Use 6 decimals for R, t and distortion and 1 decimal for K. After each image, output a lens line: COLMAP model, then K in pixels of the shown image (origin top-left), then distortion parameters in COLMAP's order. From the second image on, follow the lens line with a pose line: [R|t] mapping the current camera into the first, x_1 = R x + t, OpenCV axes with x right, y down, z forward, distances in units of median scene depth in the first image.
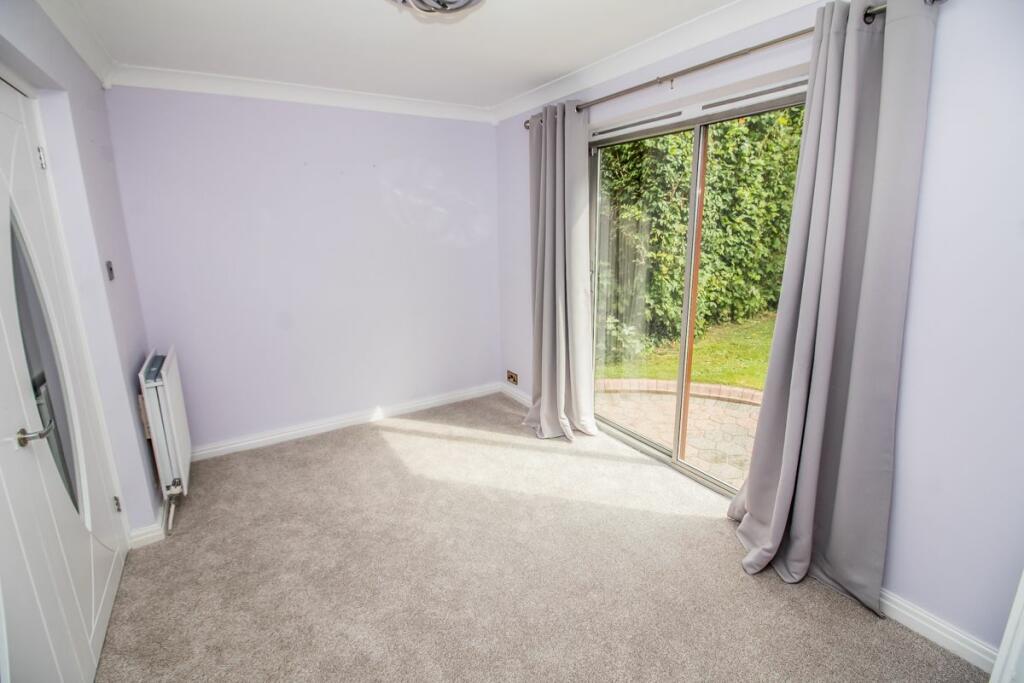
lens RADIAL K [[477.4, 0, 509.1], [0, 477.4, 331.5], [0, 0, 1]] dist [-0.000952, -0.000217]
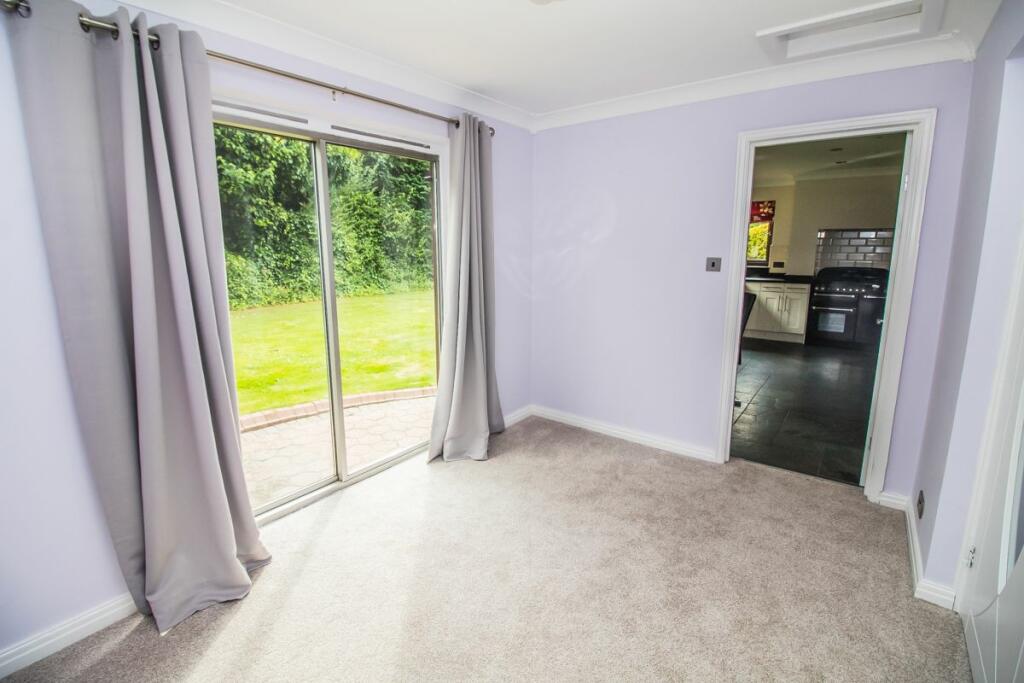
lens RADIAL K [[477.4, 0, 509.1], [0, 477.4, 331.5], [0, 0, 1]] dist [-0.000952, -0.000217]
pose [[-0.379527, -0.147731, 0.913310, -0.644502], [0.218036, 0.945082, 0.243475, -0.183989], [-0.899122, 0.291540, -0.326473, 0.954892]]
